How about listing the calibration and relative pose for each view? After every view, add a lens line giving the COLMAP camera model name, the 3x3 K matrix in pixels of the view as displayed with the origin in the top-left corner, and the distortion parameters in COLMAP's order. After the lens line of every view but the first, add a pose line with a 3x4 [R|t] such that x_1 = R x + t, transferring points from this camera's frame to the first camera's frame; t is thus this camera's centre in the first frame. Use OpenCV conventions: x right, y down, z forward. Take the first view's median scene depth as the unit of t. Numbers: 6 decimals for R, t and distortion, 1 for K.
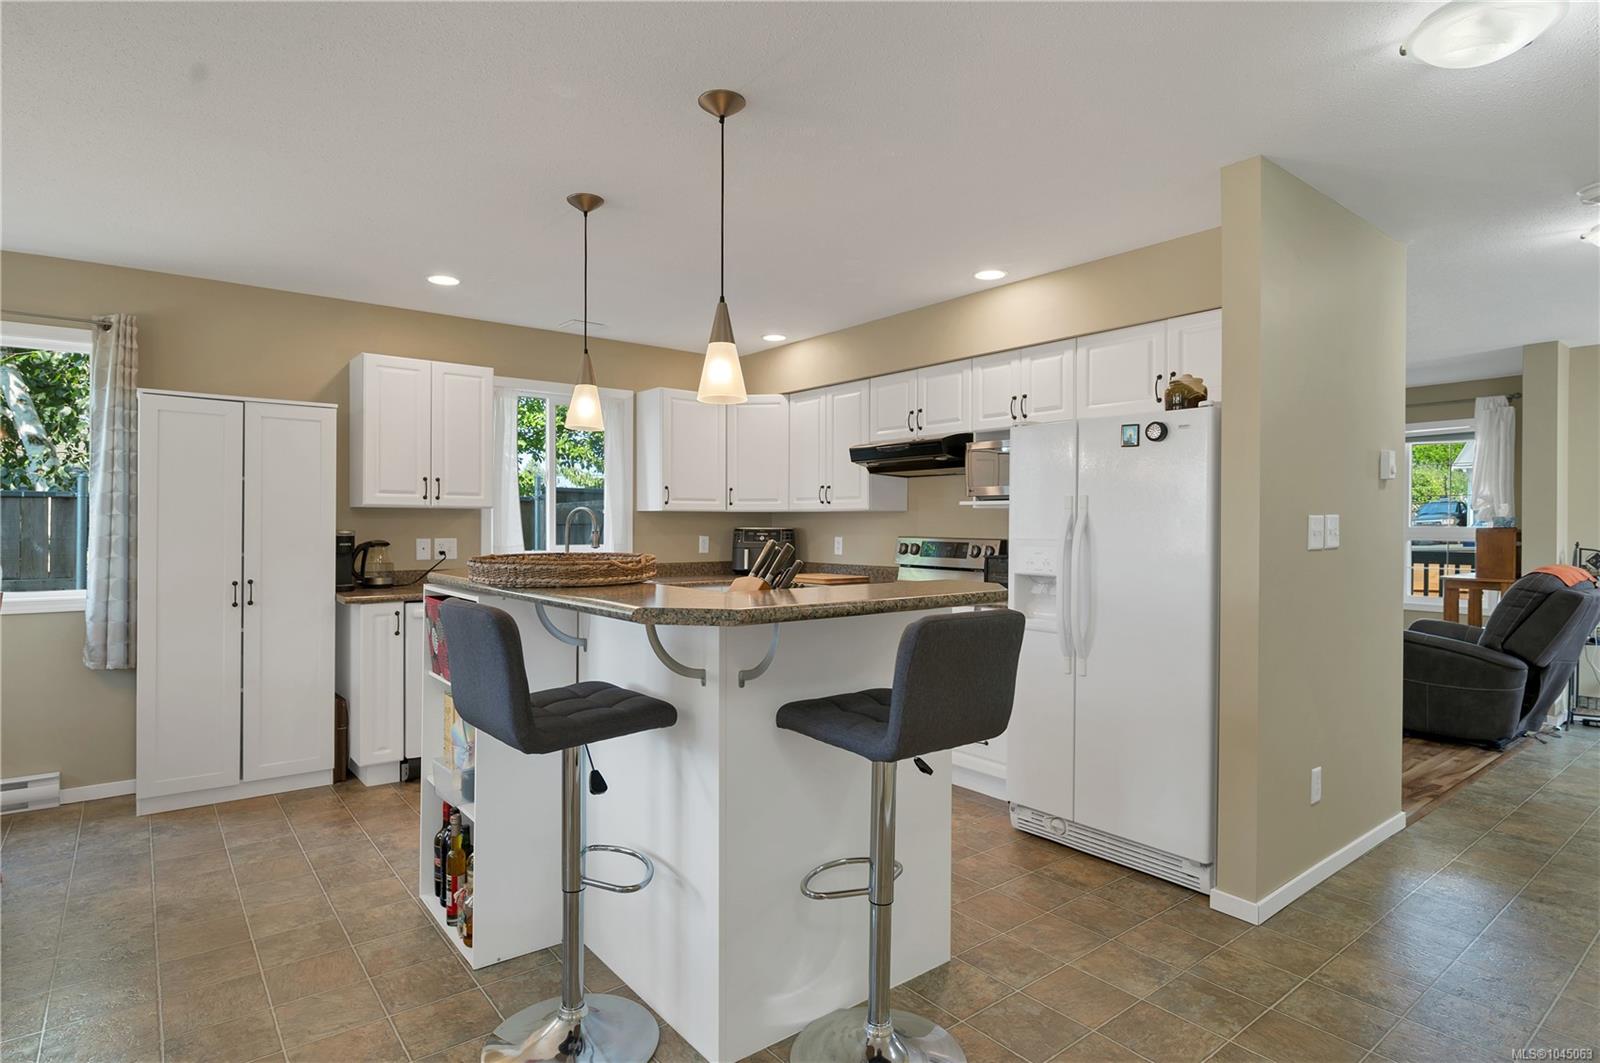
lens RADIAL K [[846.6, 0, 798.0], [0, 846.6, 528.9], [0, 0, 1]] dist [-0.003707, -0.000047]
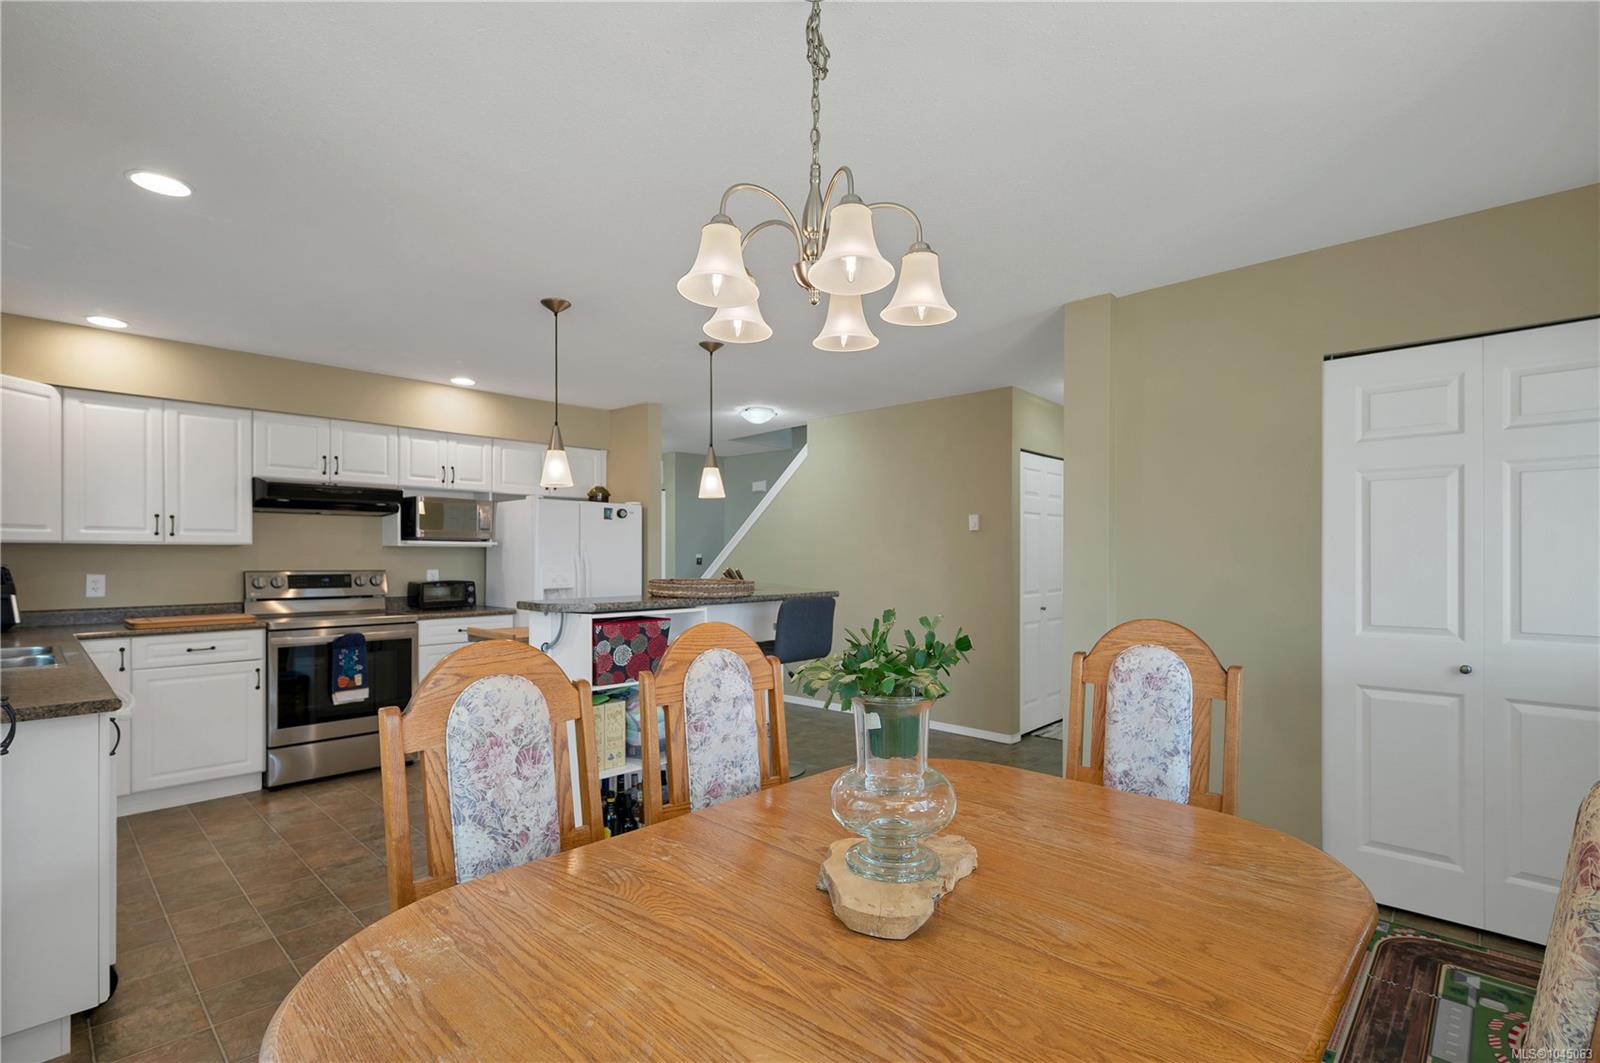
lens RADIAL K [[733.4, 0, 812.9], [0, 733.4, 555.6], [0, 0, 1]] dist [-0.004057, 0.001599]
pose [[-0.153240, -0.007548, 0.988160, -0.857497], [-0.000031, 0.999971, 0.007634, -0.015928], [-0.988189, 0.001139, -0.153235, 0.489733]]
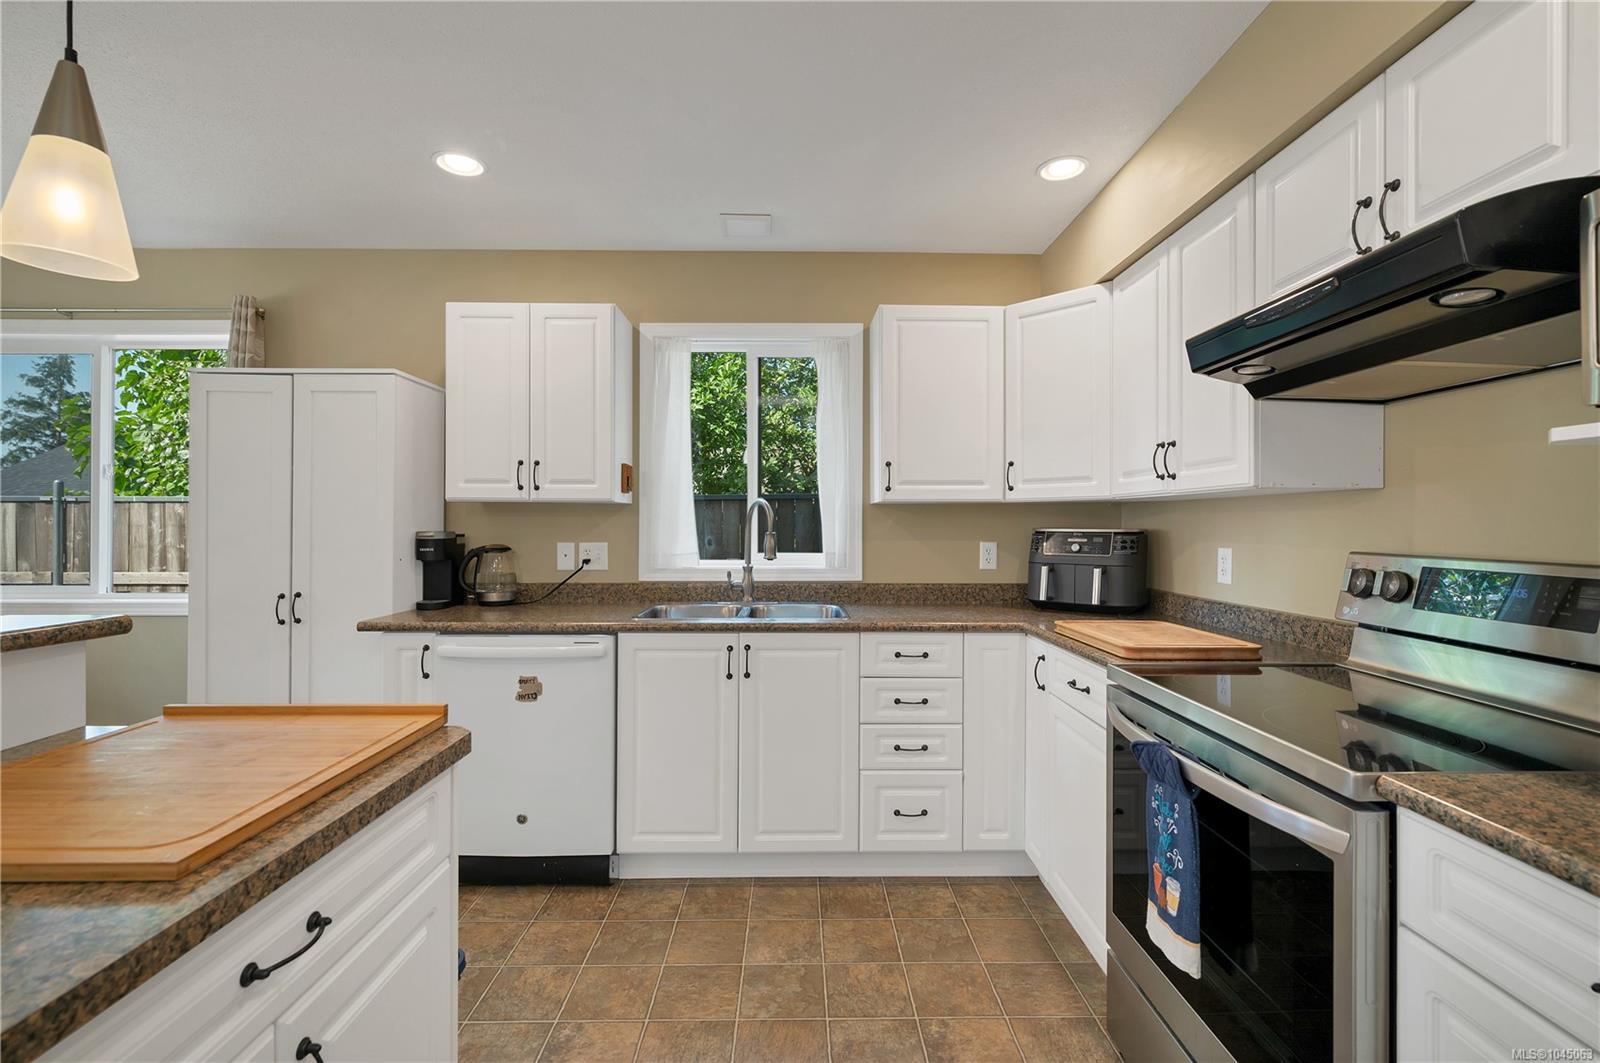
lens RADIAL K [[694.3, 0, 817.4], [0, 694.3, 528.7], [0, 0, 1]] dist [-0.001051, 0.000048]
pose [[0.795508, 0.000912, -0.605942, 0.120432], [-0.002153, 0.999997, -0.001321, -0.000807], [0.605939, 0.002356, 0.795508, 0.602475]]
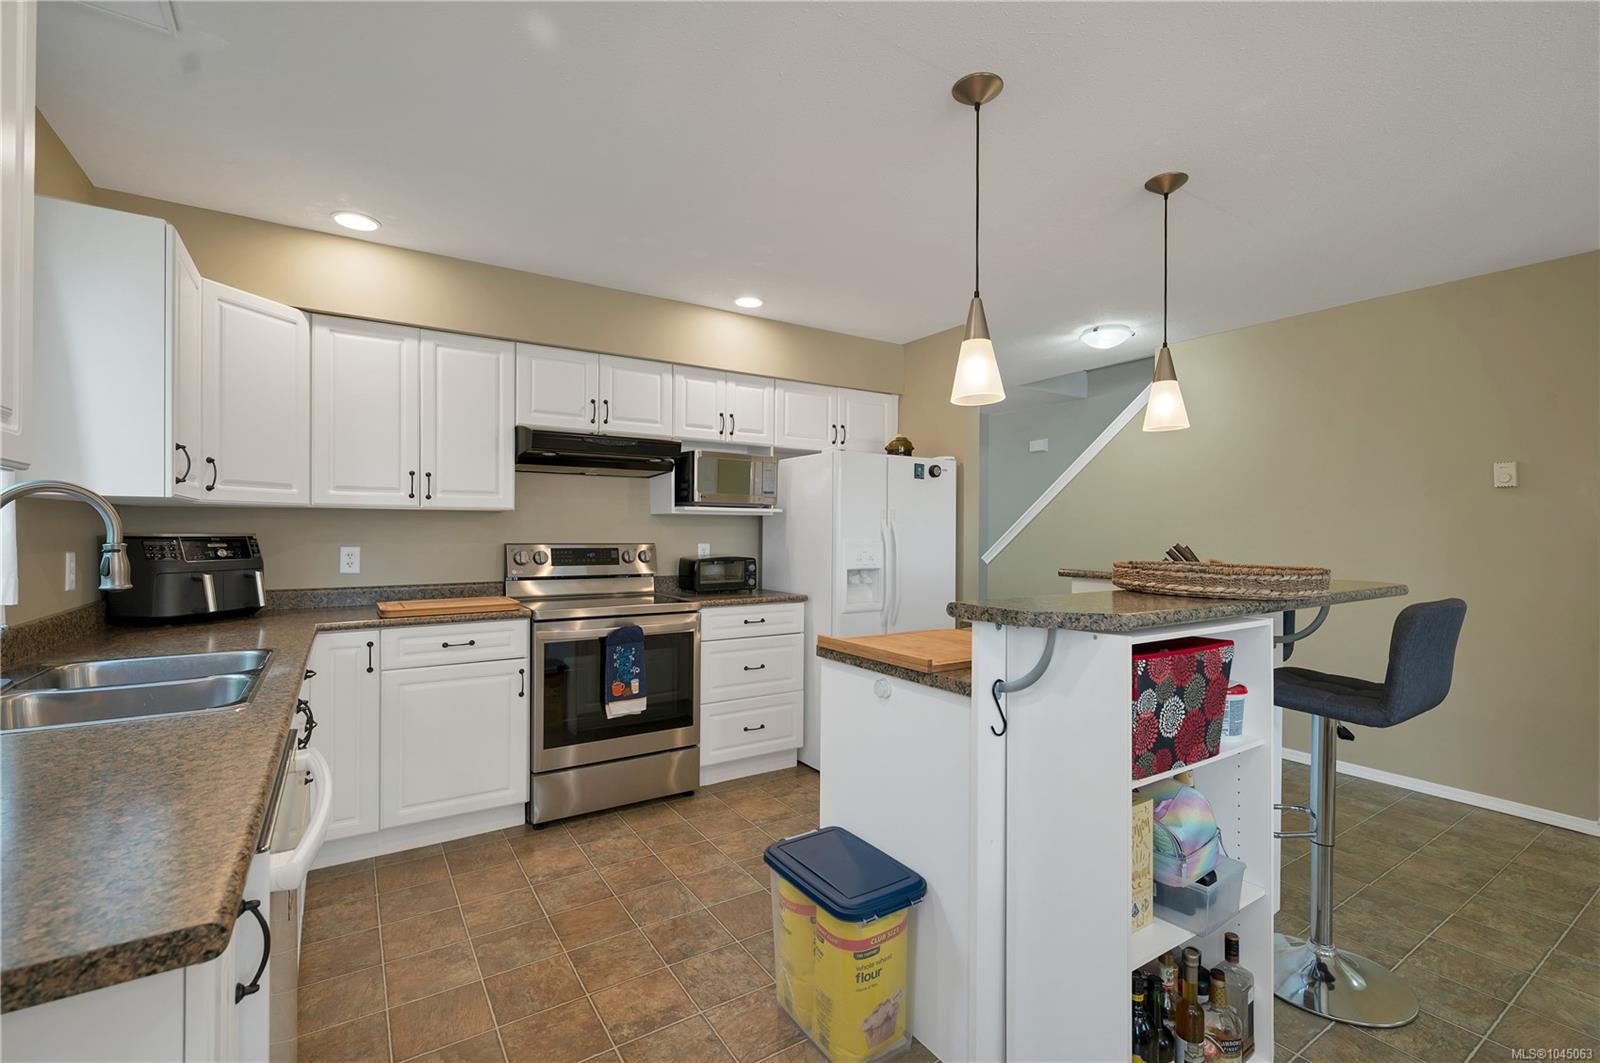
lens RADIAL K [[694.3, 0, 807.3], [0, 694.3, 530.5], [0, 0, 1]] dist [-0.001051, 0.000048]
pose [[0.085936, -0.005719, 0.996284, -0.534780], [-0.000891, 0.999983, 0.005817, -0.007533], [-0.996300, -0.001387, 0.085930, 0.677673]]
